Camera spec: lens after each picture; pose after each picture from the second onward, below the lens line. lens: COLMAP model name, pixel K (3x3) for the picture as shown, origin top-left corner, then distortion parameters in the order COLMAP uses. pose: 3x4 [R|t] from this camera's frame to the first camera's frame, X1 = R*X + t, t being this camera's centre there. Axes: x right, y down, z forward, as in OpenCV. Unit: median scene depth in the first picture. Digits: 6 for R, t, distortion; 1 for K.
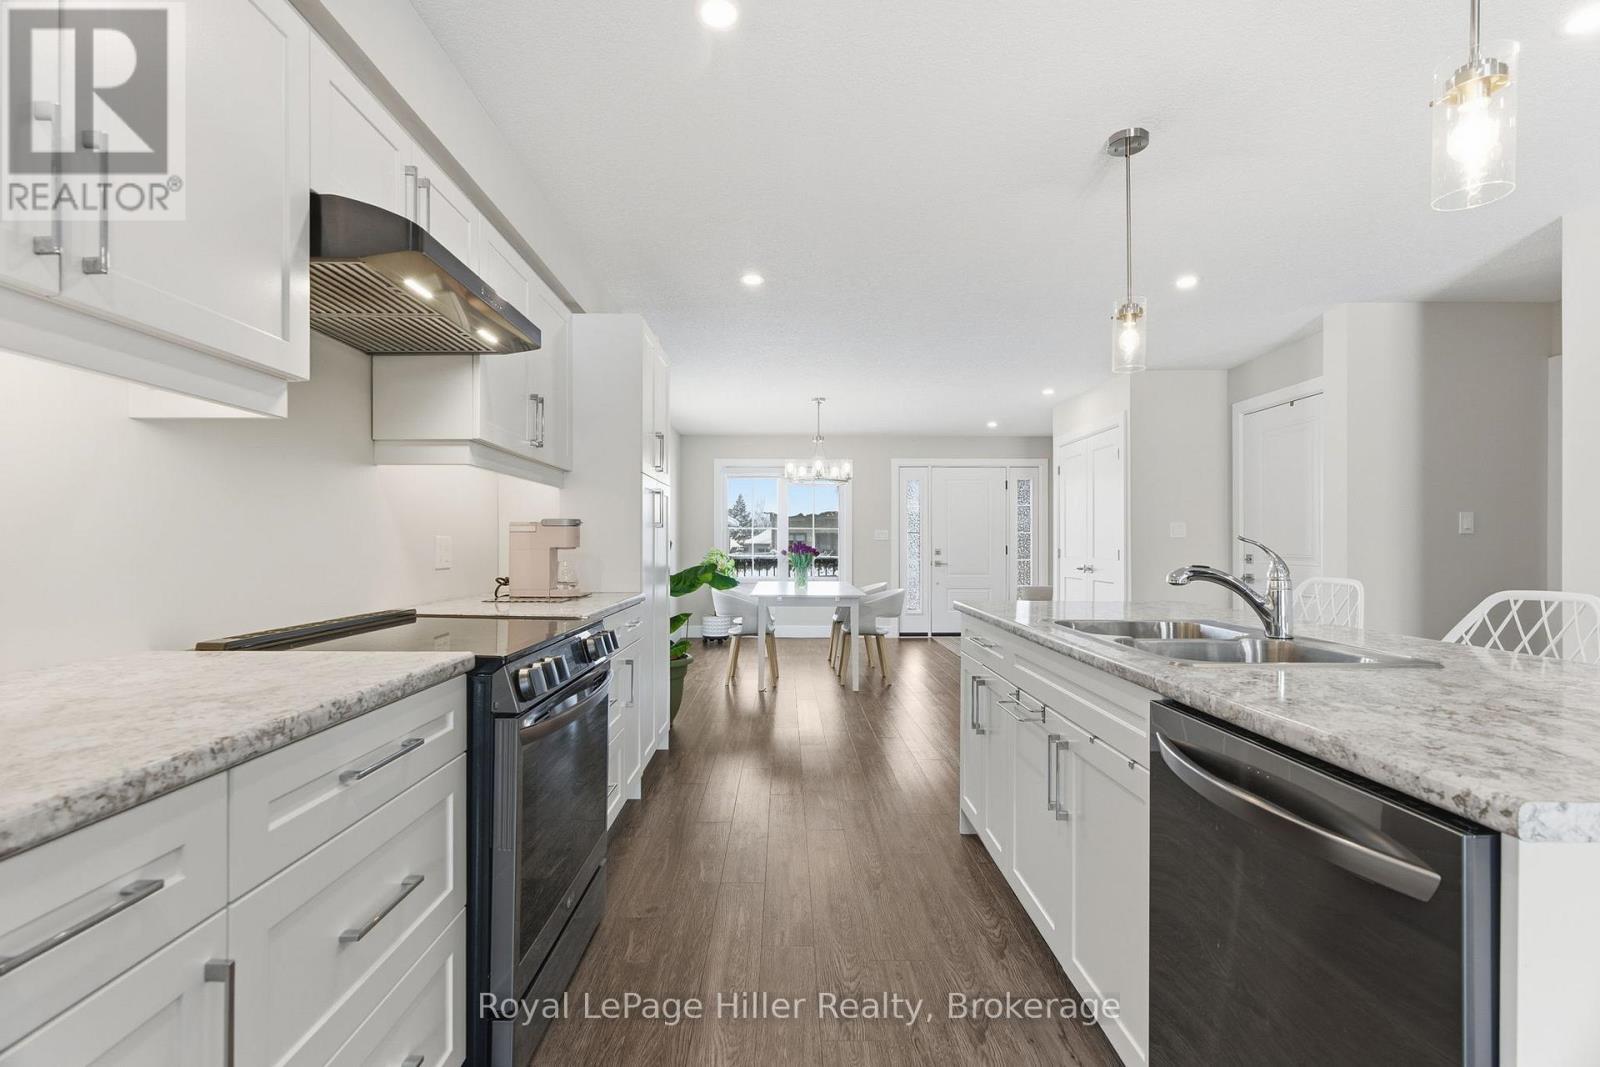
lens RADIAL K [[695.1, 0, 794.6], [0, 695.1, 529.9], [0, 0, 1]] dist [-0.010875, -0.000163]
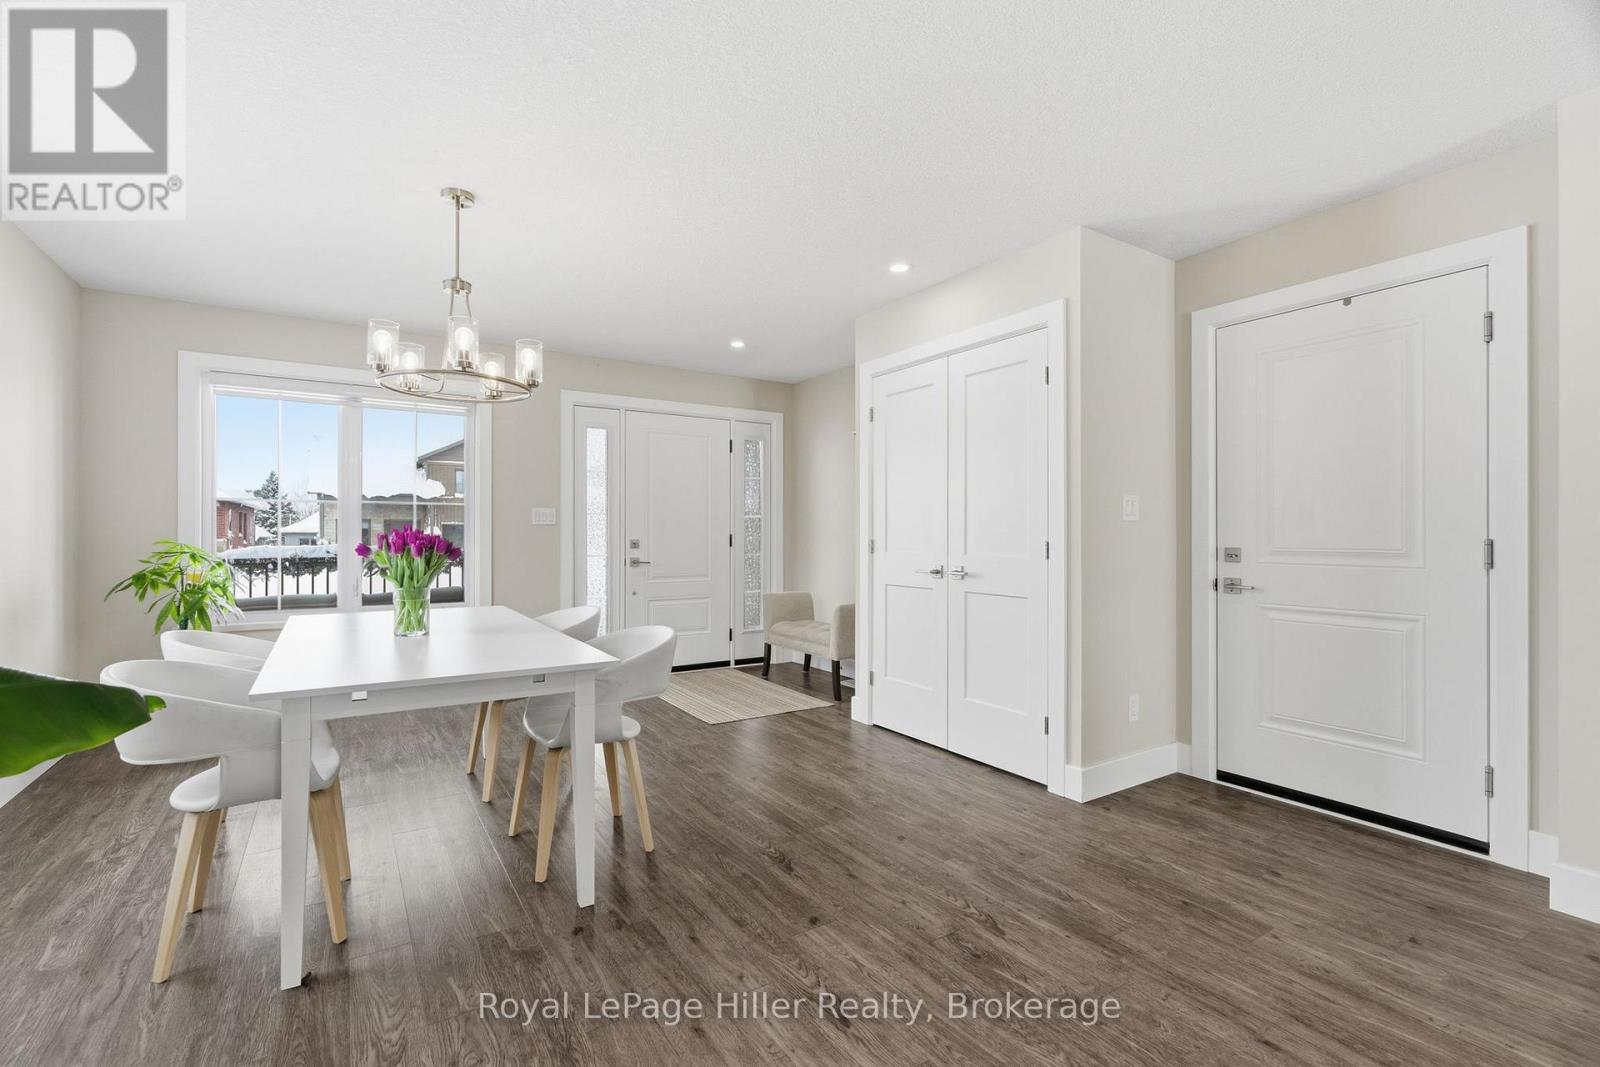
lens RADIAL K [[695.1, 0, 794.6], [0, 695.1, 529.9], [0, 0, 1]] dist [-0.010875, -0.000163]
pose [[0.842596, -0.000281, 0.538546, -0.015174], [-0.008289, 0.999875, 0.013490, 0.008920], [-0.538482, -0.015831, 0.842488, 0.381944]]
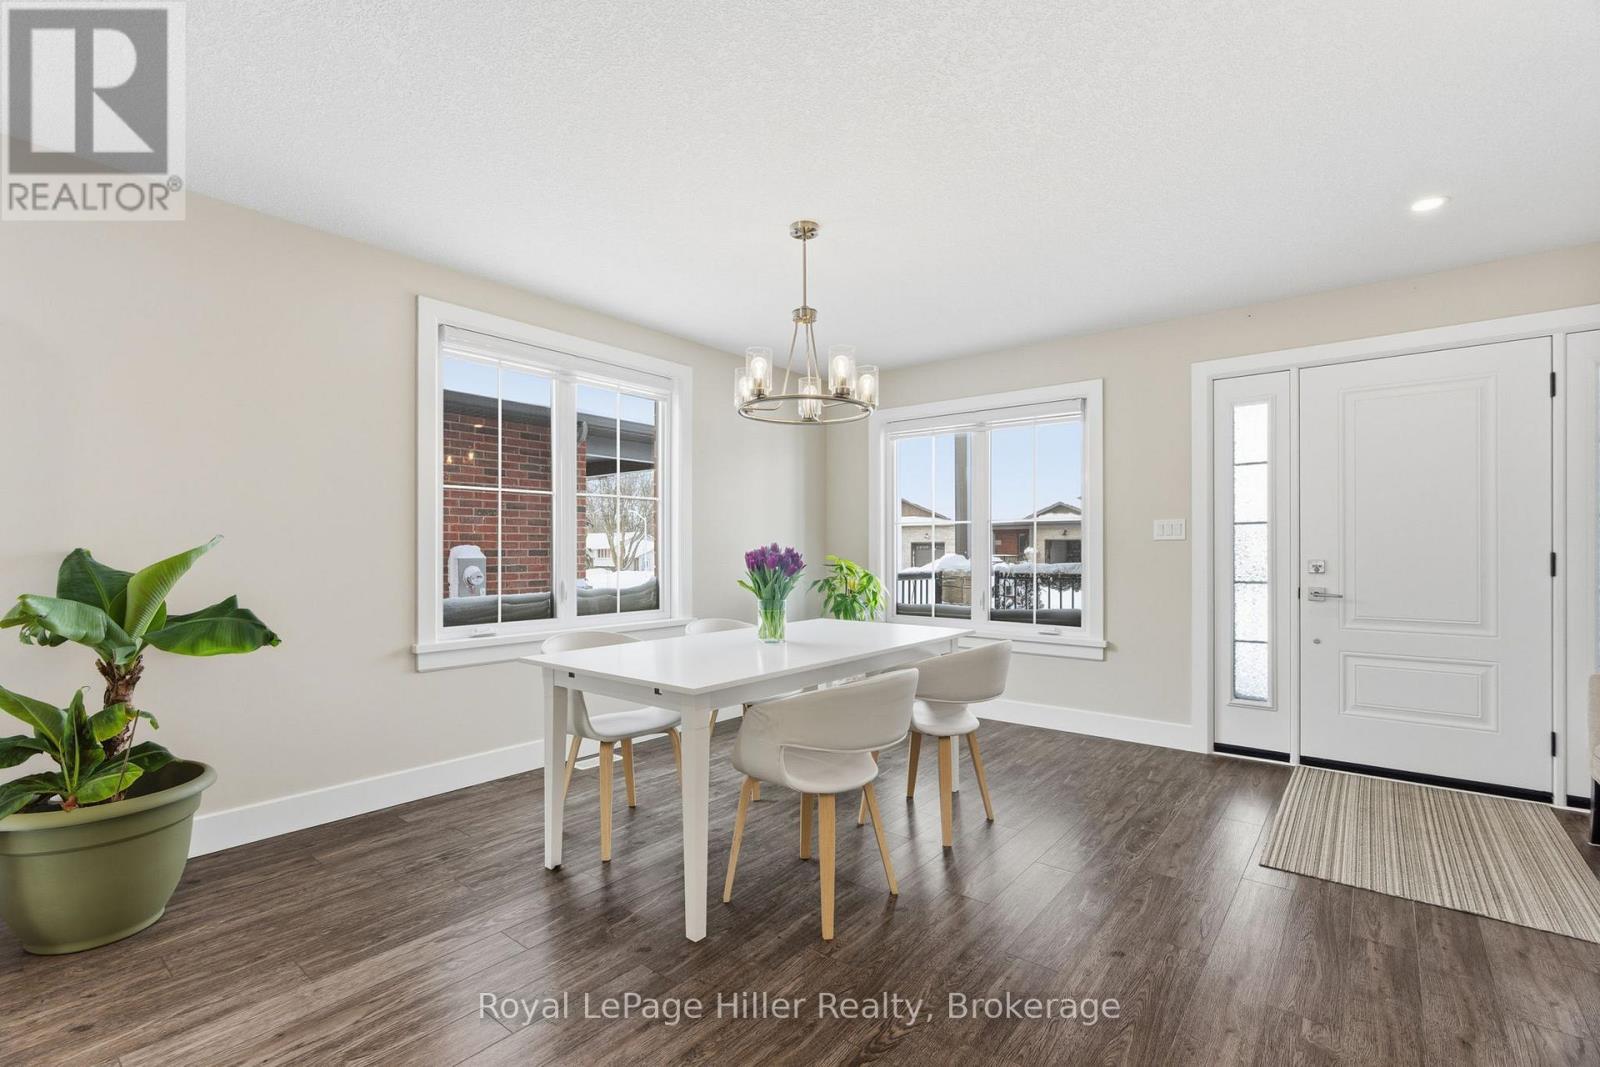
lens RADIAL K [[721.1, 0, 787.8], [0, 721.1, 542.1], [0, 0, 1]] dist [-0.009943, -0.000092]
pose [[0.773112, -0.011194, -0.634171, 0.234626], [0.015717, 0.999875, 0.001511, 0.011014], [0.634075, -0.011135, 0.773192, 0.458904]]
